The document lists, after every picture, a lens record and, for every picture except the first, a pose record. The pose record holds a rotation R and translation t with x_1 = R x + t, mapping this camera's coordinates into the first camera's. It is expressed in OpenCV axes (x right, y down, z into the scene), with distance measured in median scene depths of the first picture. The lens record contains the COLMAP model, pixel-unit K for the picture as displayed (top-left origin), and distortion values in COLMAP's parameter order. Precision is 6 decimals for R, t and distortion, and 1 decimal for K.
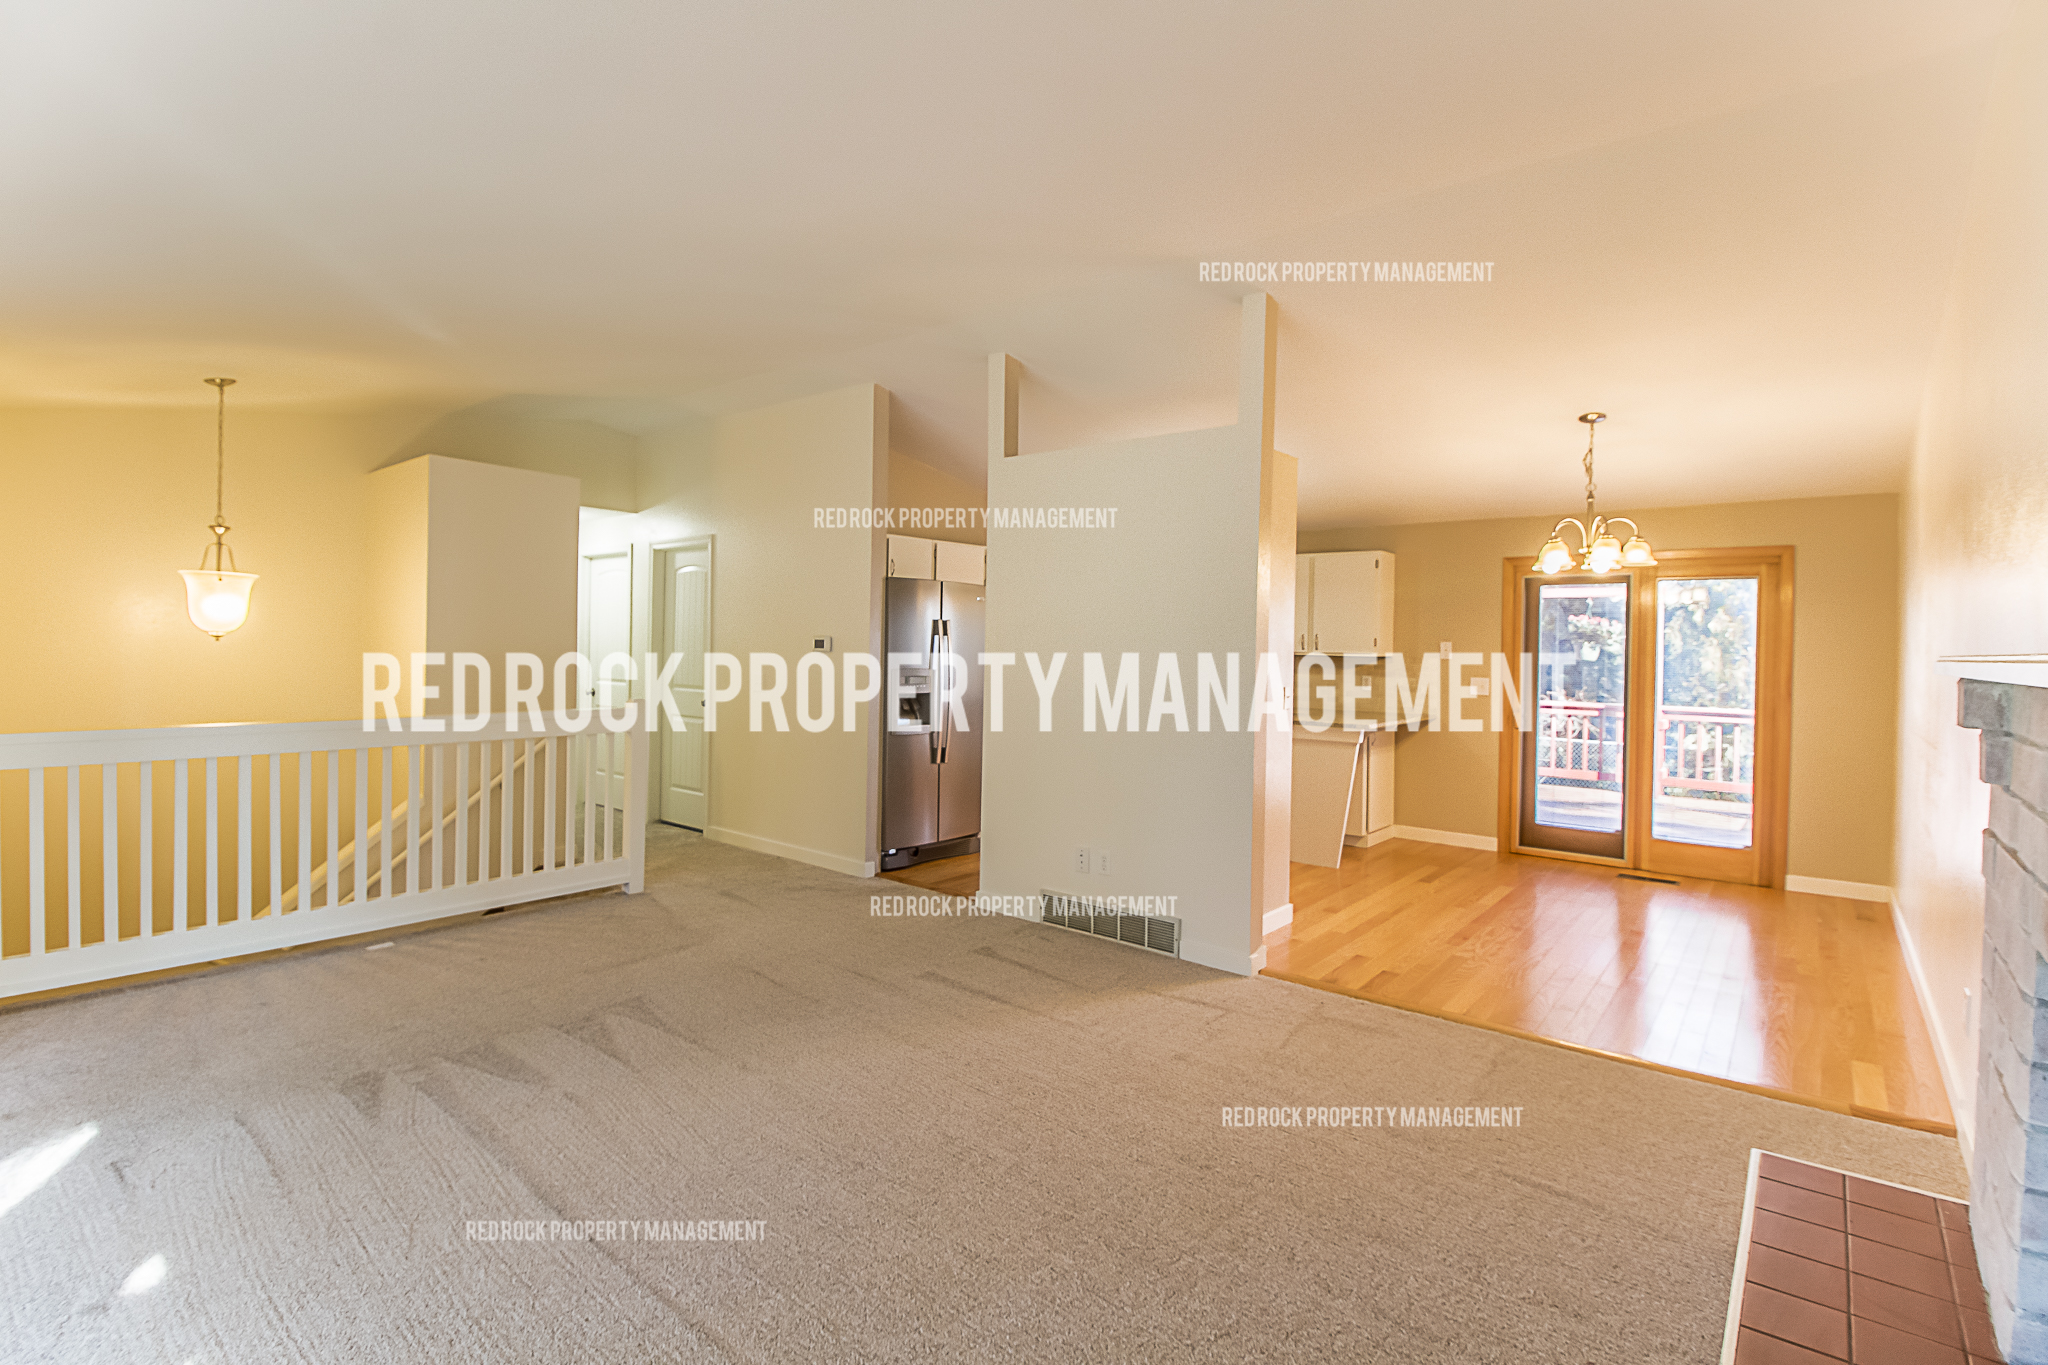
lens RADIAL K [[951.6, 0, 1011.7], [0, 951.6, 646.0], [0, 0, 1]] dist [-0.039779, -0.000781]
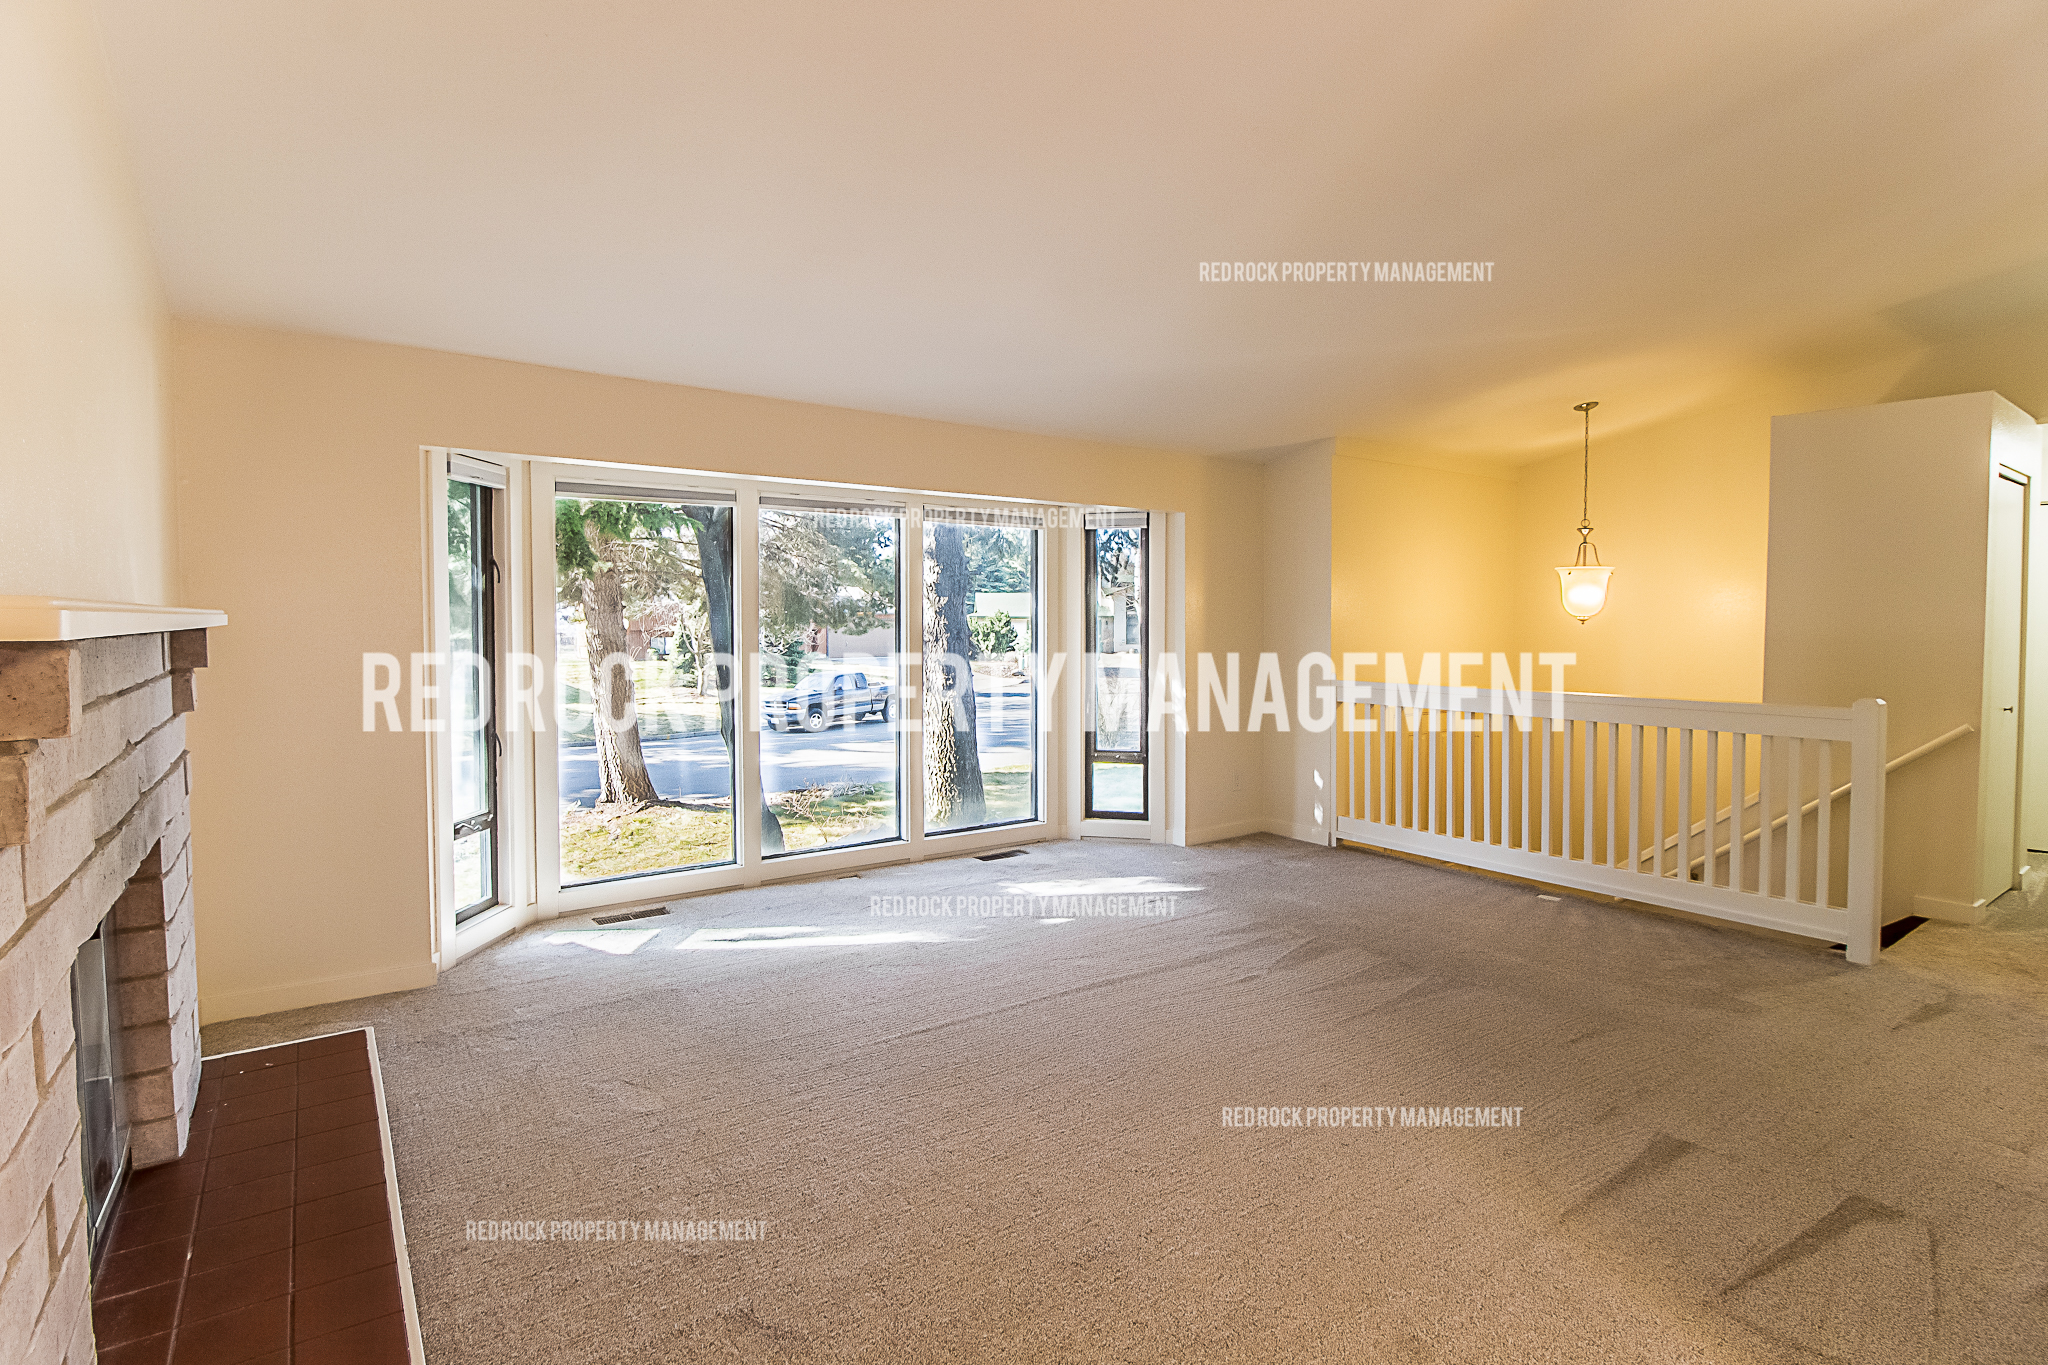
lens RADIAL K [[951.6, 0, 1011.7], [0, 951.6, 646.0], [0, 0, 1]] dist [-0.039779, -0.000781]
pose [[-0.228849, 0.027801, -0.973065, 0.630024], [-0.005632, 0.999538, 0.029882, -0.011232], [0.973446, 0.012319, -0.228587, 0.703383]]
